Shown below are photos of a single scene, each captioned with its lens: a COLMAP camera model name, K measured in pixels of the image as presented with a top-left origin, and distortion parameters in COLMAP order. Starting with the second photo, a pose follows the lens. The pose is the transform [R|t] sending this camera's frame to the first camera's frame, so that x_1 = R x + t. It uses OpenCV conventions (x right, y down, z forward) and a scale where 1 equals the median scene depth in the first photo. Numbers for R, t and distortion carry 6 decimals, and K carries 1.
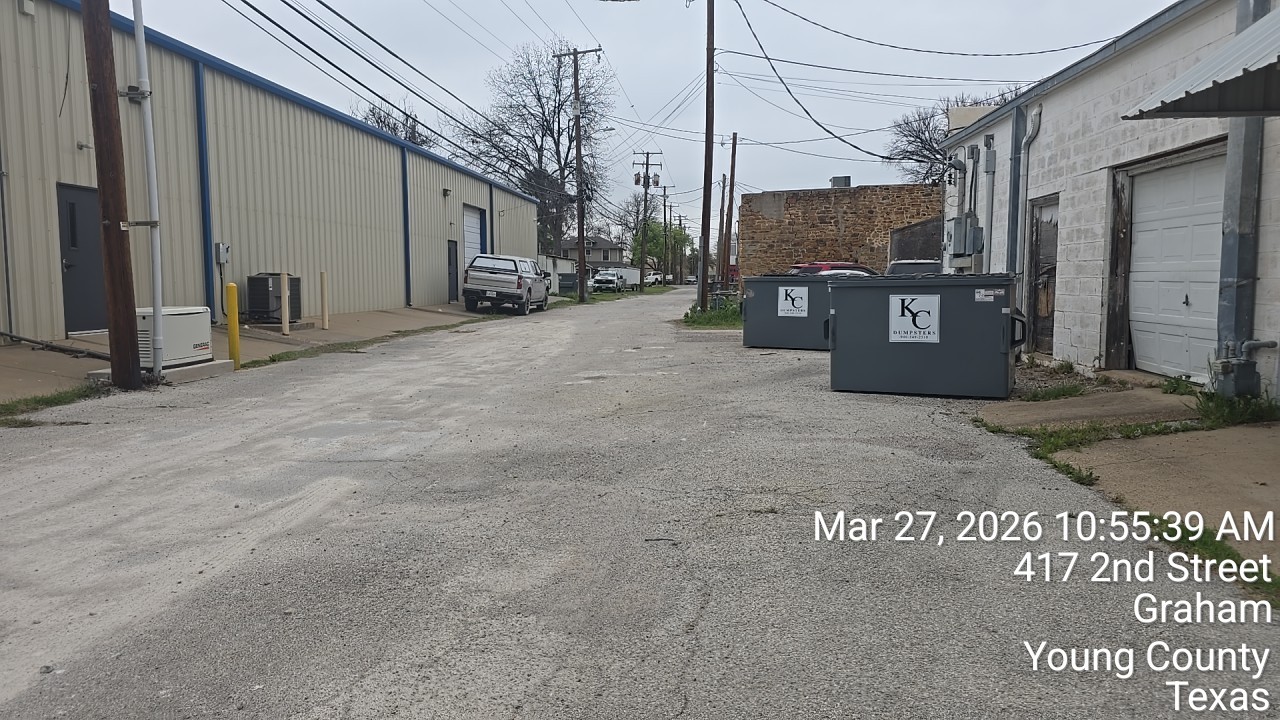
lens RADIAL K [[854.0, 0, 631.6], [0, 854.0, 352.7], [0, 0, 1]] dist [0.058381, -0.055060]
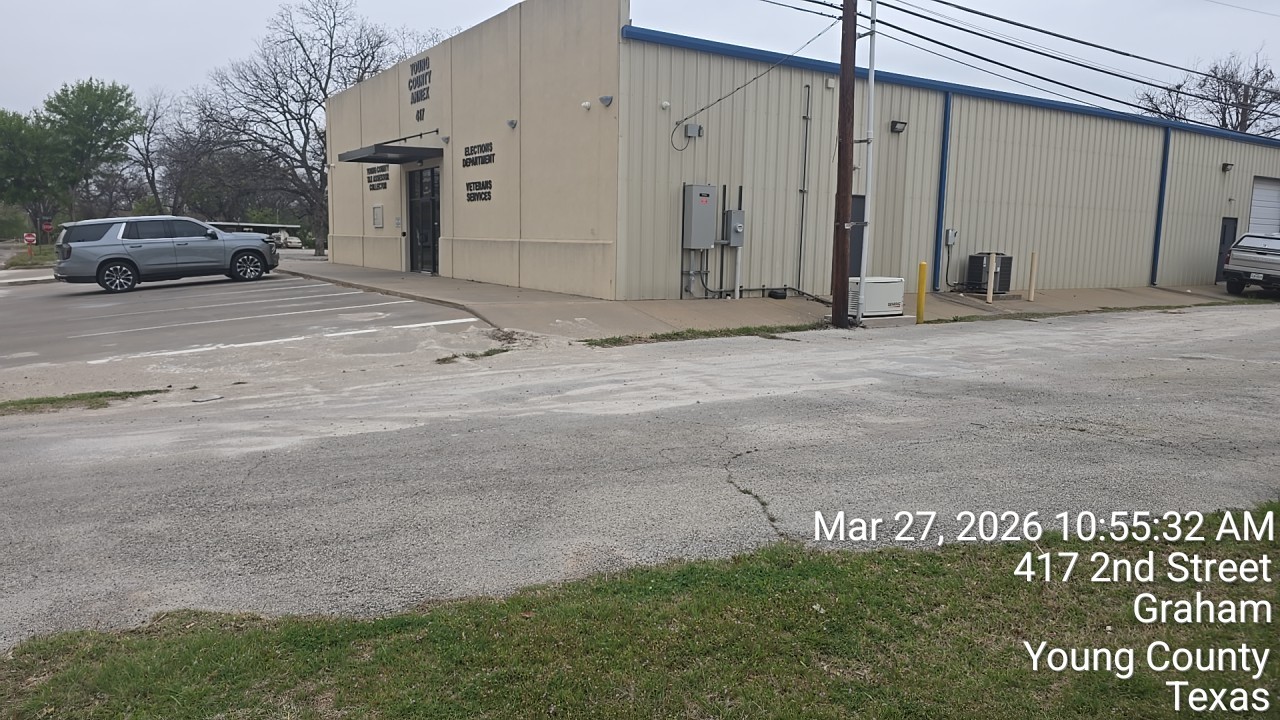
lens RADIAL K [[854.0, 0, 638.4], [0, 854.0, 357.9], [0, 0, 1]] dist [0.058381, -0.055060]
pose [[0.620303, 0.115519, -0.775809, 0.389344], [-0.085567, 0.993158, 0.079467, 0.003574], [0.779681, 0.017090, 0.625944, -0.260857]]
